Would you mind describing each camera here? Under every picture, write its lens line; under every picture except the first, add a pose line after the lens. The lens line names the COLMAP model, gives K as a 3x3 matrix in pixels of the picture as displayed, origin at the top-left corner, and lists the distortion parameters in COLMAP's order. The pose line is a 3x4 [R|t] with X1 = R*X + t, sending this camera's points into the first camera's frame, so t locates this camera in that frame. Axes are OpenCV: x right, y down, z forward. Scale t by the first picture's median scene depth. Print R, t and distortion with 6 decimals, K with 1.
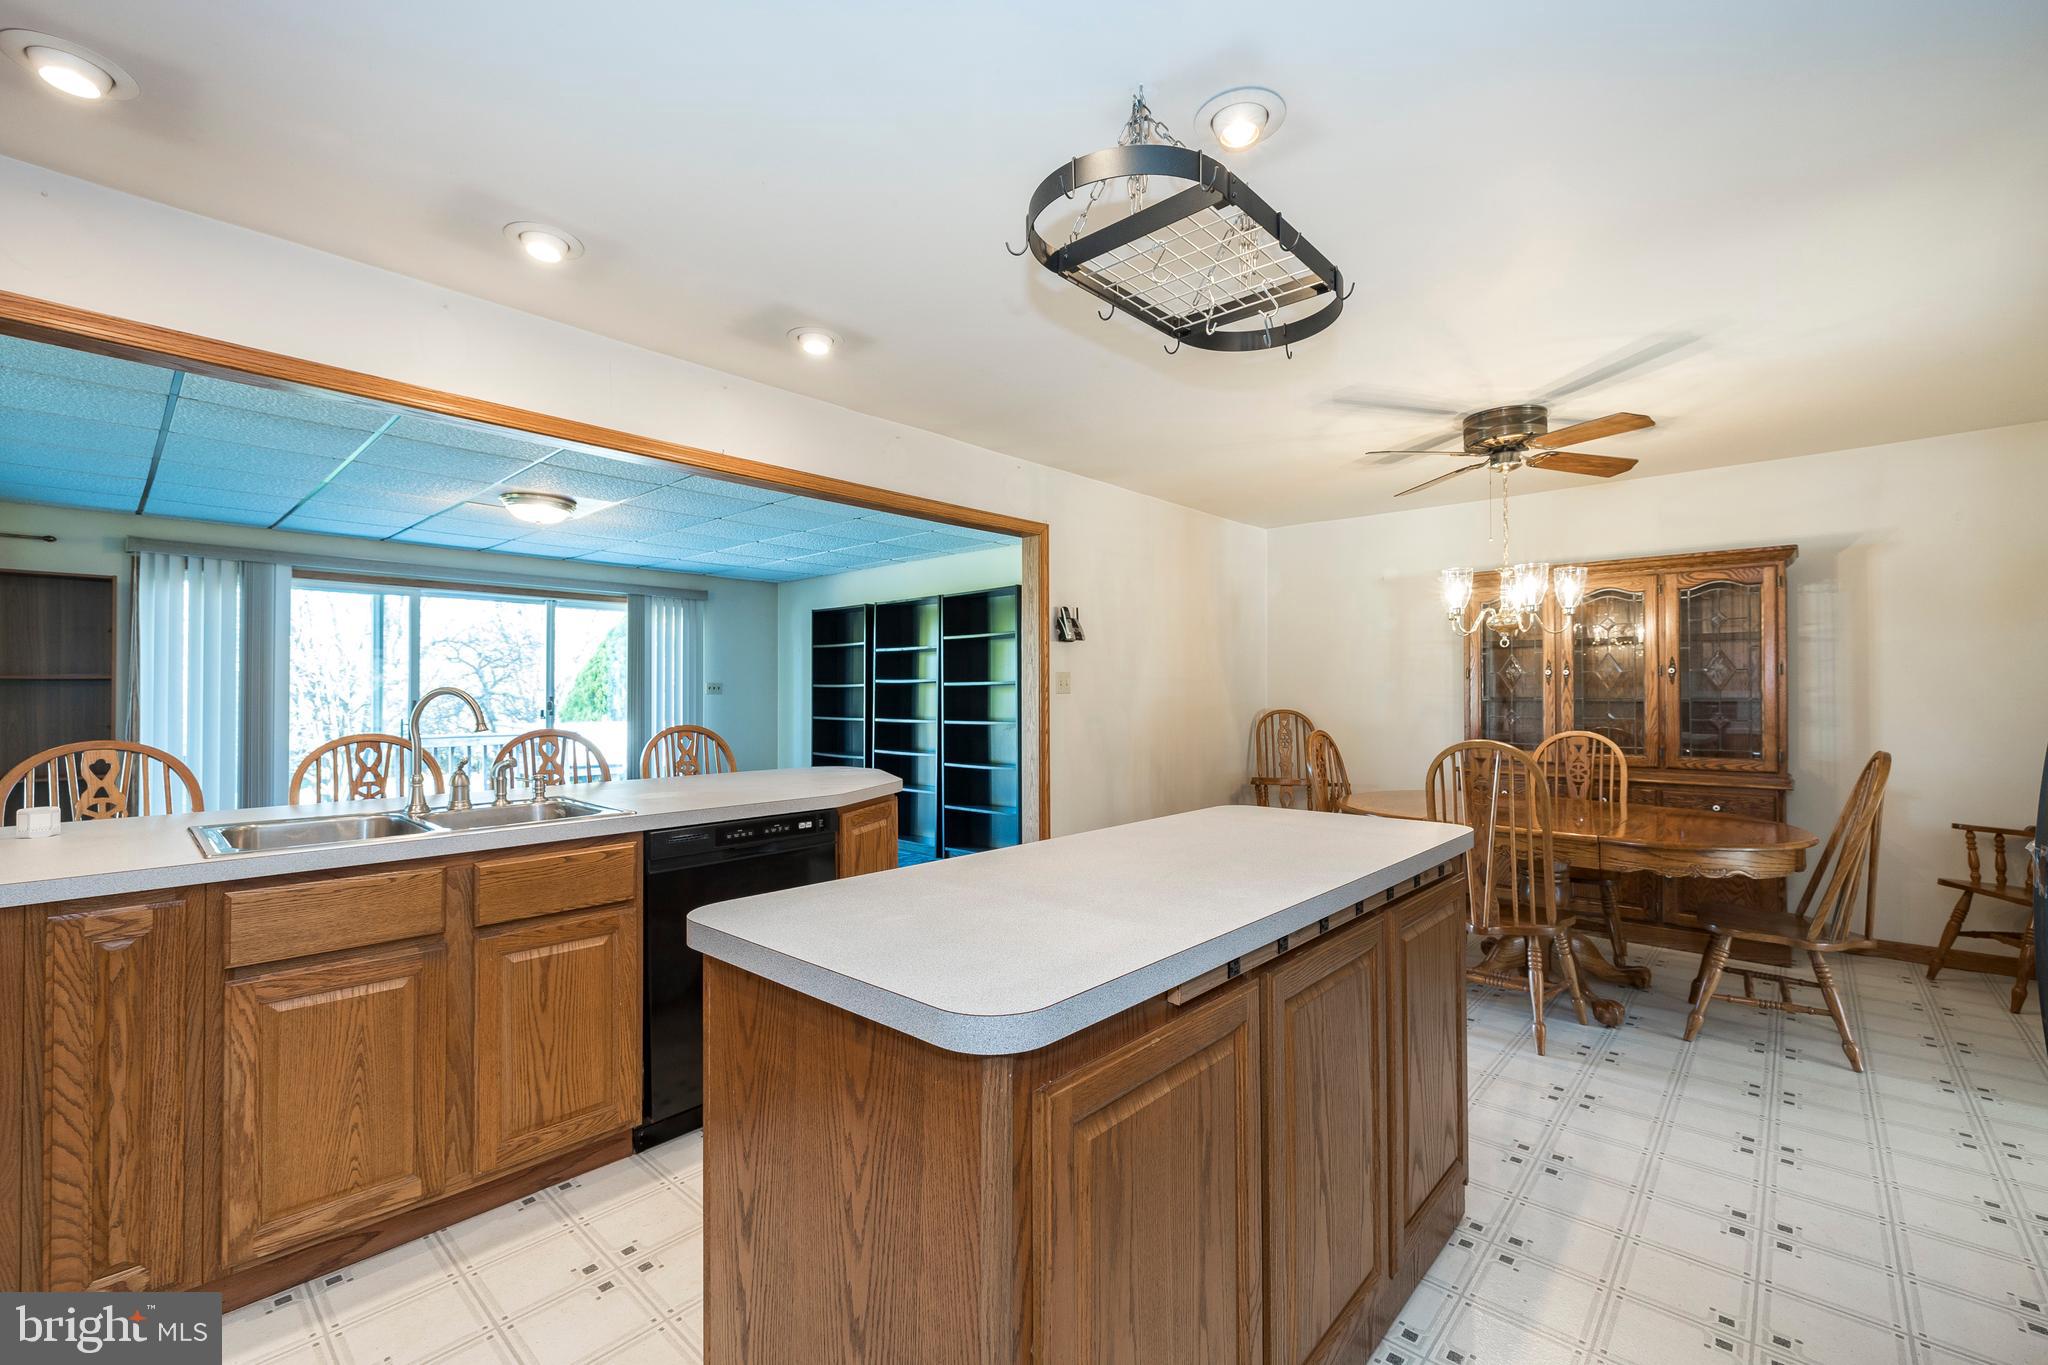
lens RADIAL K [[861.3, 0, 1032.1], [0, 861.3, 683.1], [0, 0, 1]] dist [0.002061, 0.000006]
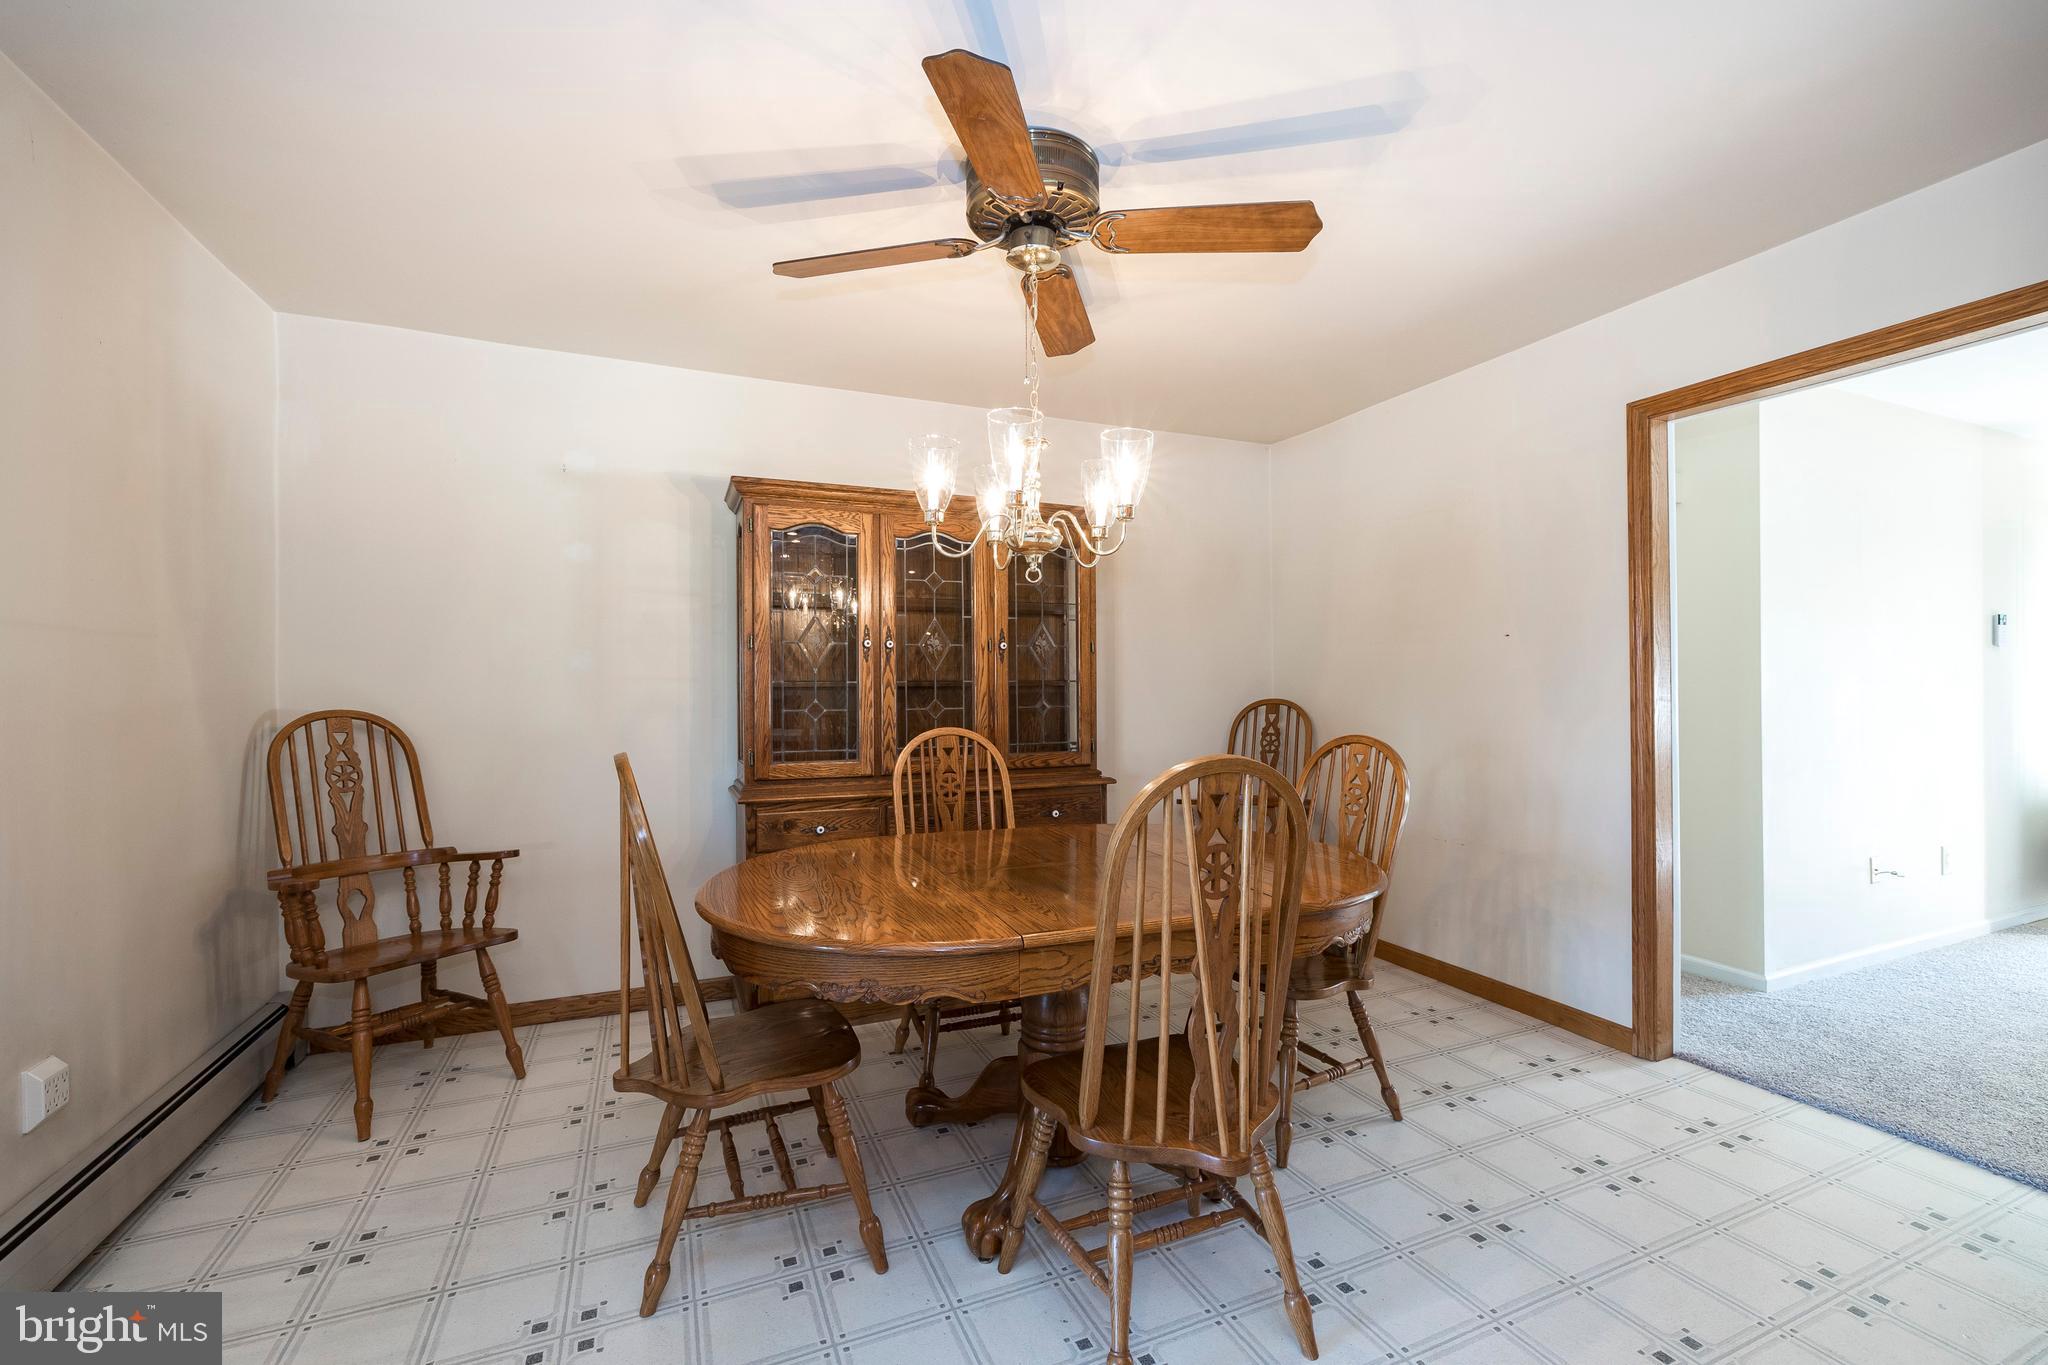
lens RADIAL K [[861.3, 0, 1032.1], [0, 861.3, 683.1], [0, 0, 1]] dist [0.002061, 0.000006]
pose [[0.409740, 0.002298, 0.912200, 0.034363], [-0.006713, 0.999977, 0.000497, 0.019761], [-0.912178, -0.006327, 0.409746, 0.666563]]
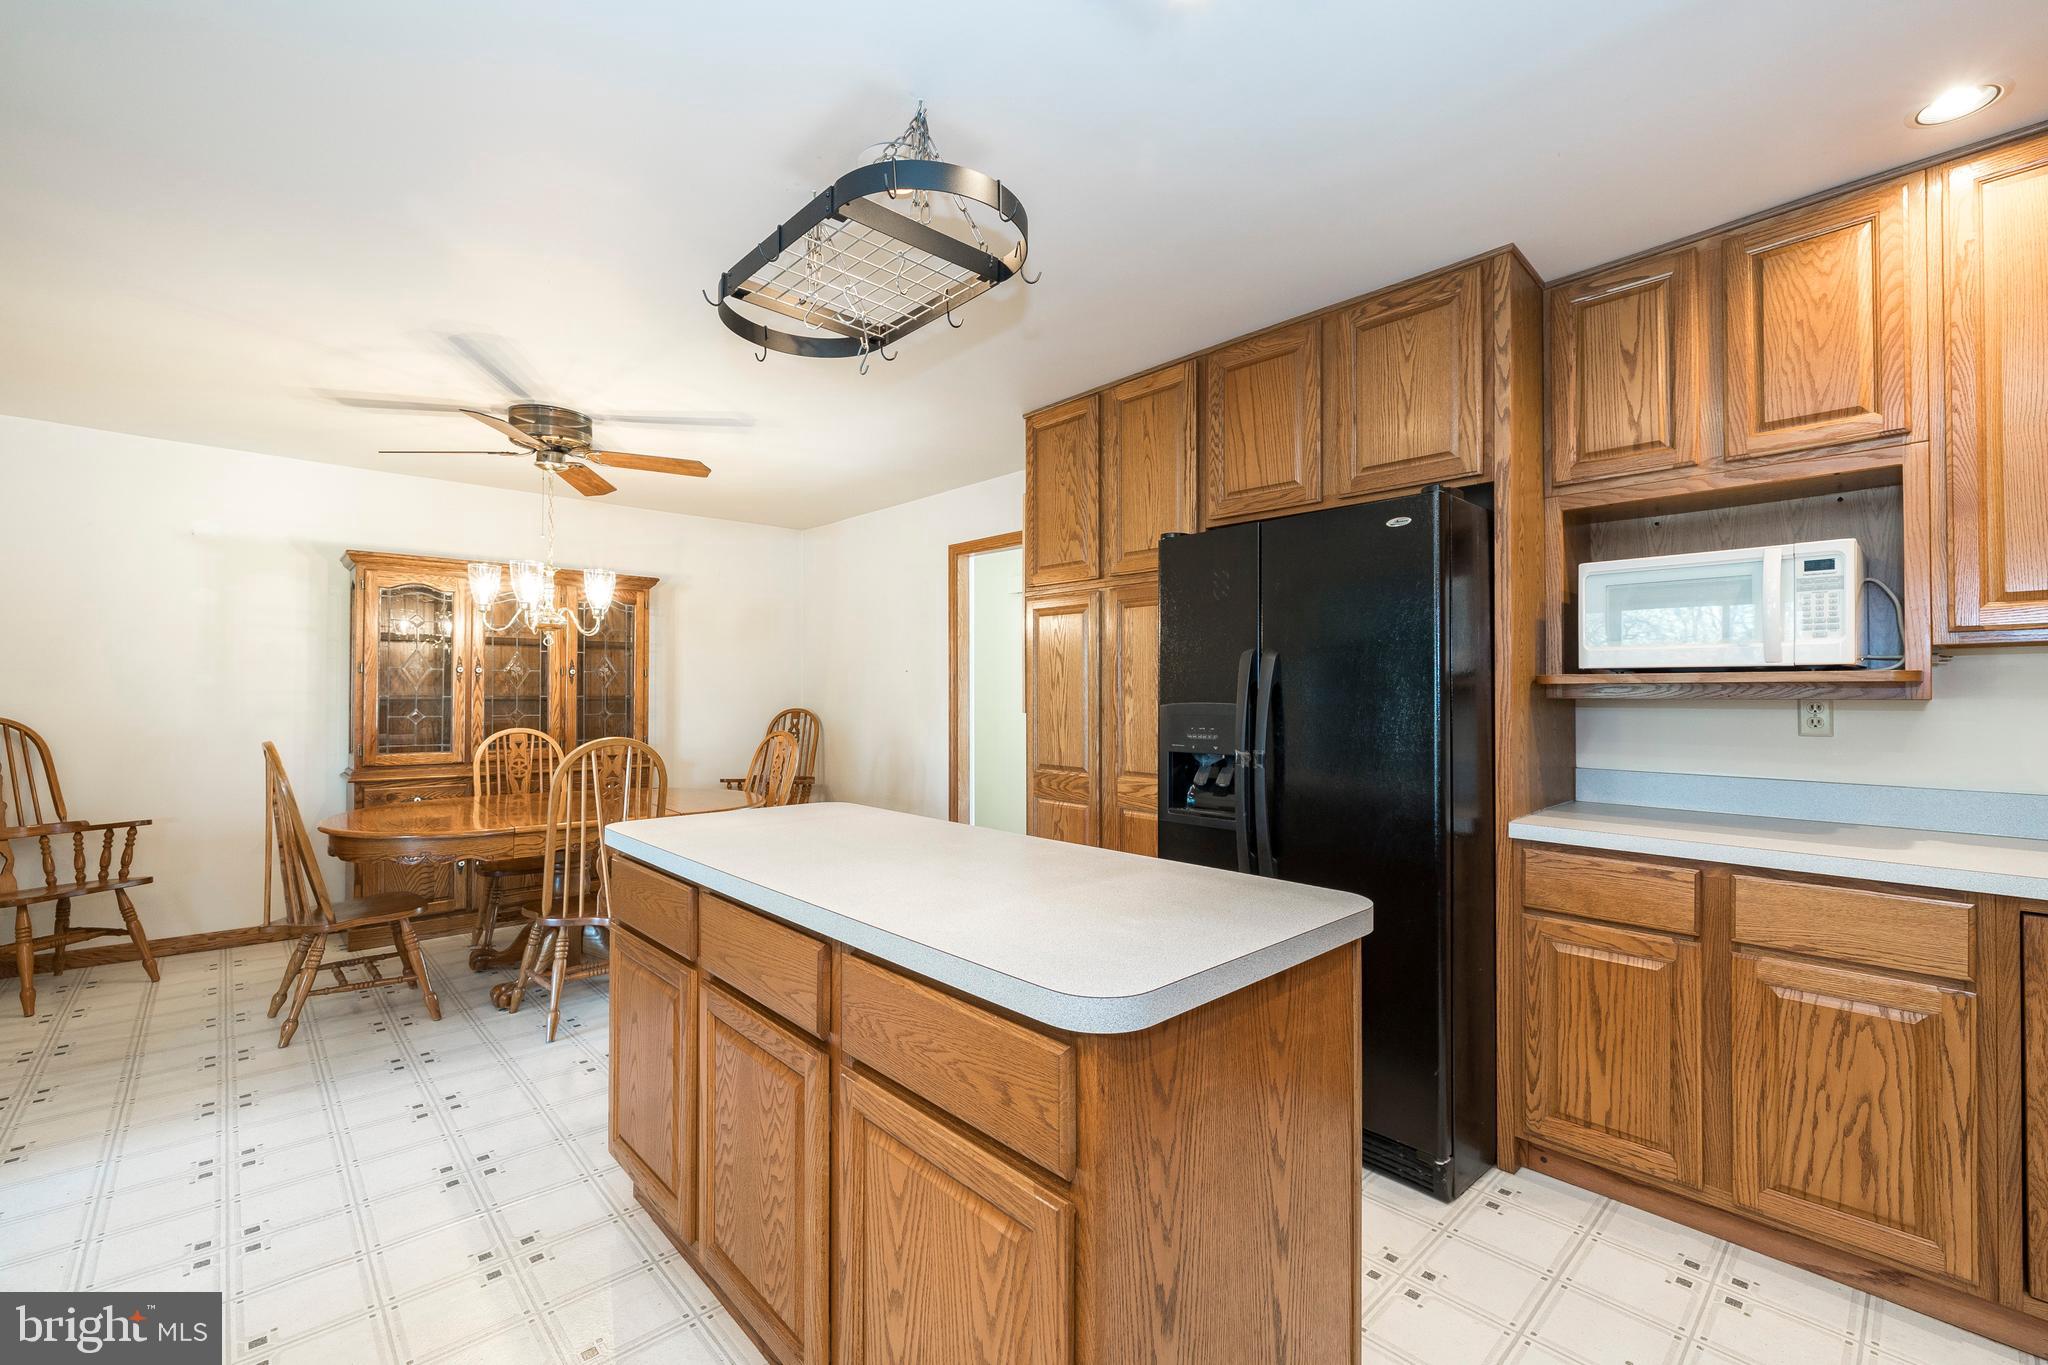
lens RADIAL K [[861.3, 0, 1032.1], [0, 861.3, 683.1], [0, 0, 1]] dist [0.002061, 0.000006]
pose [[0.082663, 0.011560, 0.996511, -0.348023], [-0.017260, 0.999799, -0.010166, 0.001928], [-0.996428, -0.016360, 0.082846, 0.307904]]
